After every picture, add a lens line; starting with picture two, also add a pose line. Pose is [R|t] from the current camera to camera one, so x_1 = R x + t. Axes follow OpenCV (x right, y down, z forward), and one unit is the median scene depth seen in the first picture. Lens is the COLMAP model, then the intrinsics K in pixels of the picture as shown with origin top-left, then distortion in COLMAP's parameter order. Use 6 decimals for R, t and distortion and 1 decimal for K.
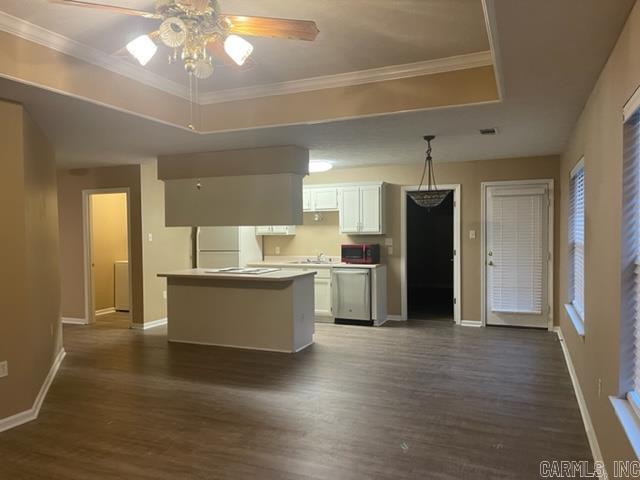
lens RADIAL K [[477.8, 0, 320.0], [0, 477.8, 240.0], [0, 0, 1]] dist [0.062092, -0.001308]
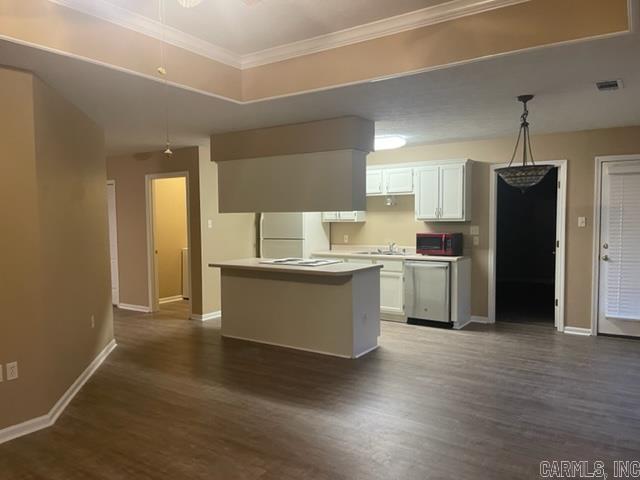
lens RADIAL K [[483.2, 0, 319.1], [0, 483.2, 242.8], [0, 0, 1]] dist [0.065494, -0.061724]
pose [[0.983408, 0.011313, -0.181054, 0.031846], [-0.005240, 0.999409, 0.033986, -0.002121], [0.181331, -0.032474, 0.982886, 0.108361]]
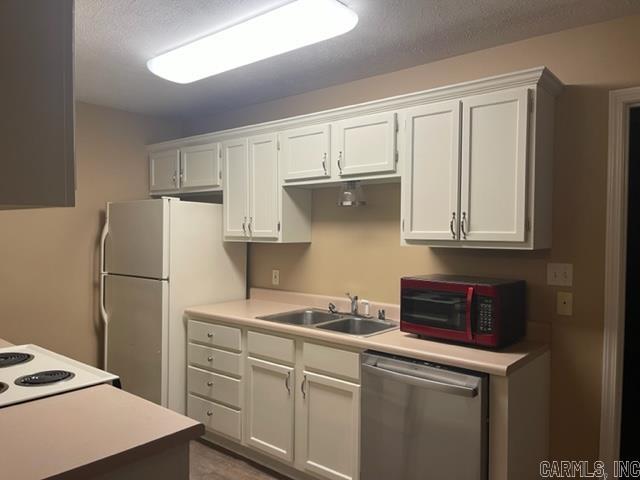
lens RADIAL K [[483.2, 0, 319.1], [0, 483.2, 242.8], [0, 0, 1]] dist [0.065494, -0.061724]
pose [[0.955257, 0.024131, -0.294791, 0.094797], [-0.022605, 0.999708, 0.008586, -0.017456], [0.294912, -0.001538, 0.955523, 0.701717]]
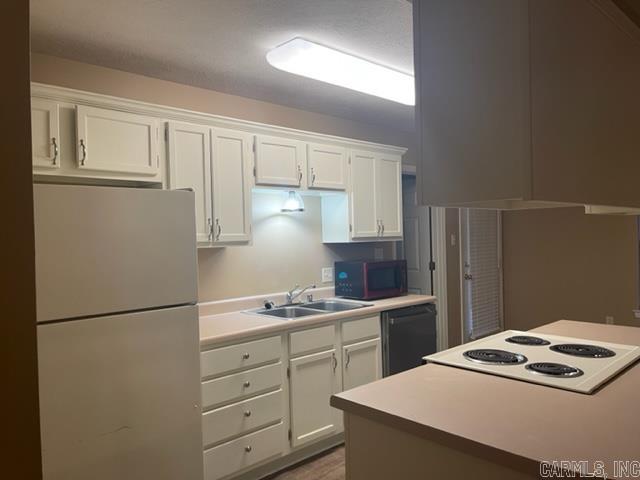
lens RADIAL K [[483.2, 0, 319.1], [0, 483.2, 242.8], [0, 0, 1]] dist [0.065494, -0.061724]
pose [[0.416185, -0.008411, 0.909241, -0.456469], [0.043212, 0.999010, -0.010537, -0.008307], [-0.908253, 0.043675, 0.416137, 0.886753]]
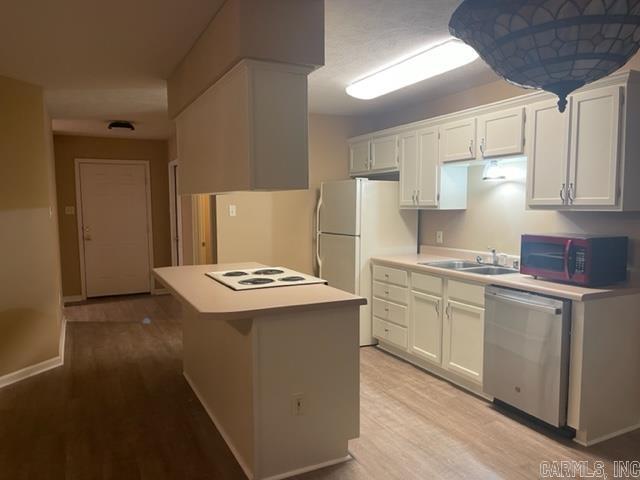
lens RADIAL K [[483.2, 0, 319.1], [0, 483.2, 242.8], [0, 0, 1]] dist [0.065494, -0.061724]
pose [[0.755751, 0.059795, -0.652123, 0.211525], [-0.016873, 0.997270, 0.071888, -0.012316], [0.654641, -0.043326, 0.754697, 0.566847]]
